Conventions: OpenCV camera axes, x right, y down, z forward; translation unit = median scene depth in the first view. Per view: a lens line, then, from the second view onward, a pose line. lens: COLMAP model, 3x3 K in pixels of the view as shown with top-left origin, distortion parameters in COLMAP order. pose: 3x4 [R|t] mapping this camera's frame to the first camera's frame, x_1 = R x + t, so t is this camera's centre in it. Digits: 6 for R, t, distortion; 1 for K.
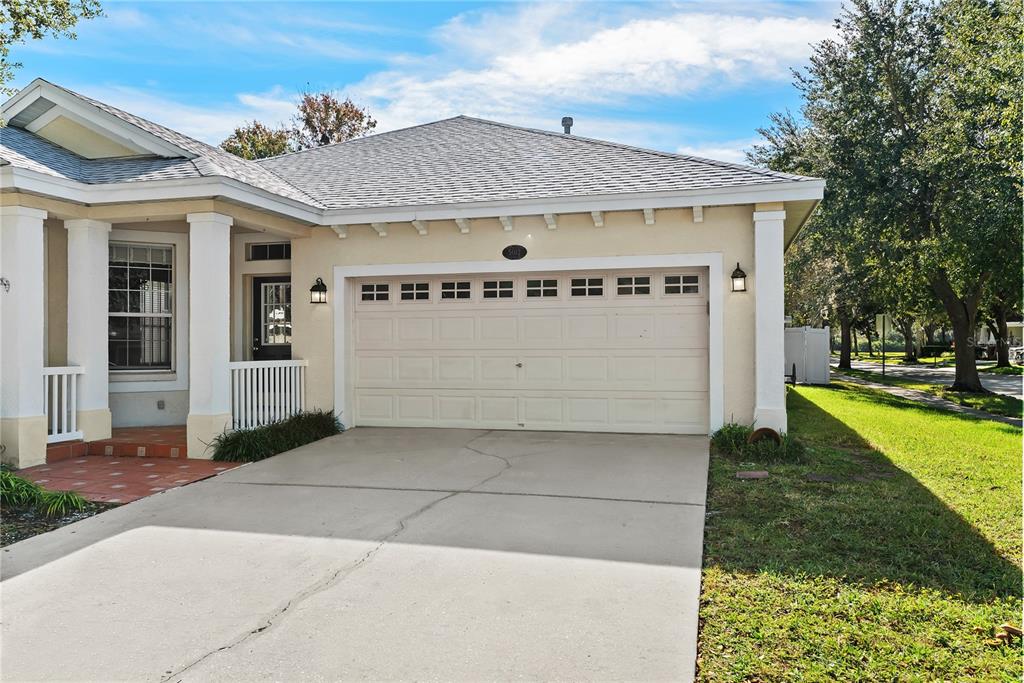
lens RADIAL K [[782.4, 0, 504.7], [0, 782.4, 339.2], [0, 0, 1]] dist [-0.002456, 0.006423]
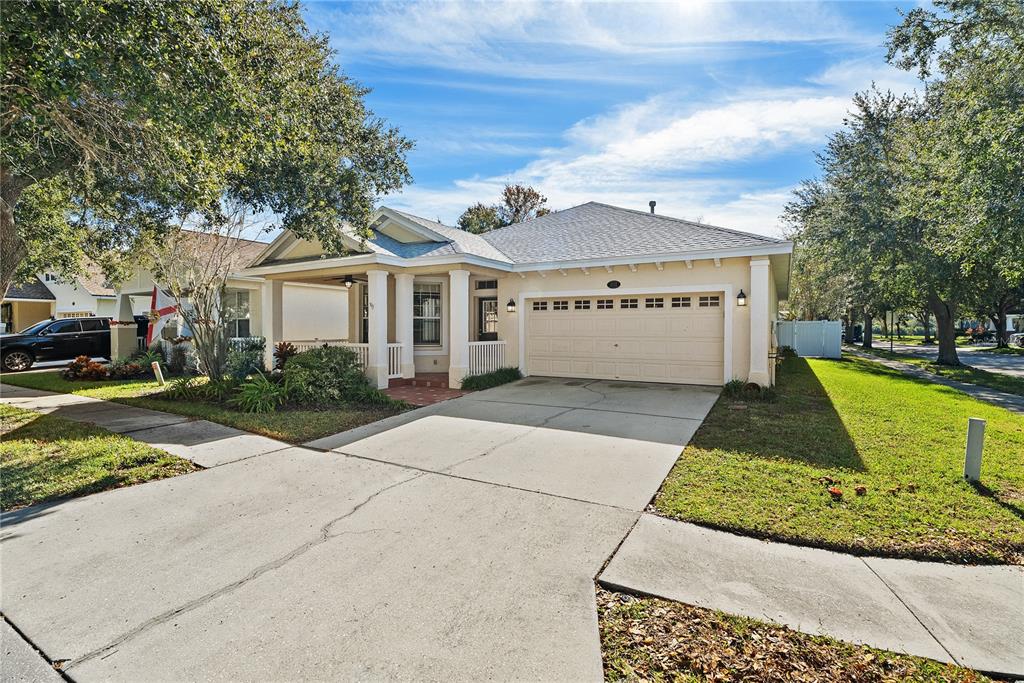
lens RADIAL K [[466.2, 0, 510.8], [0, 466.2, 340.9], [0, 0, 1]] dist [-0.001372, 0.001649]
pose [[0.971559, 0.011877, -0.236499, 0.038748], [-0.004446, 0.999480, 0.031932, -0.011574], [0.236755, -0.029972, 0.971107, -0.137484]]
